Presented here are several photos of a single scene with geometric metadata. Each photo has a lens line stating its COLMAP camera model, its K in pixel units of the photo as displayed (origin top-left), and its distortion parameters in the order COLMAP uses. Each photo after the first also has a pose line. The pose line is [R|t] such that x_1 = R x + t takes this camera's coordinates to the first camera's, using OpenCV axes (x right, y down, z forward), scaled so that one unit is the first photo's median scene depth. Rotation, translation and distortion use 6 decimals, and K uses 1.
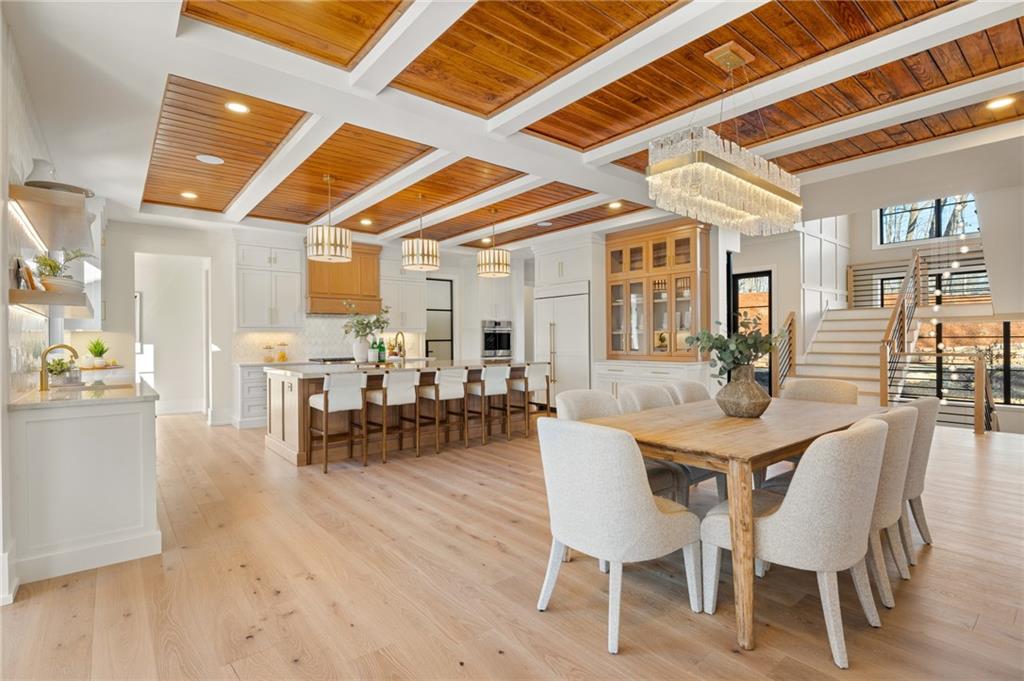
lens RADIAL K [[489.5, 0, 513.4], [0, 489.5, 340.3], [0, 0, 1]] dist [-0.009025, 0.001751]
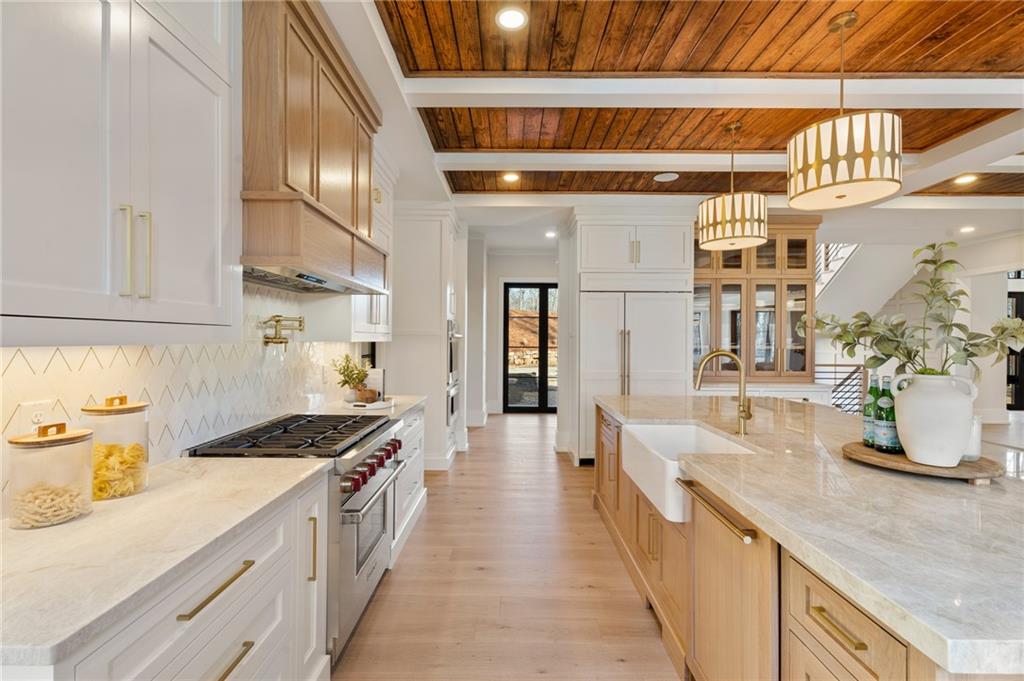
lens RADIAL K [[462.7, 0, 507.4], [0, 462.7, 338.3], [0, 0, 1]] dist [0.002039, -0.000404]
pose [[0.628401, 0.009603, 0.777831, -0.613756], [-0.015509, 0.999880, 0.000186, -0.026594], [-0.777735, -0.012180, 0.628474, 0.890844]]
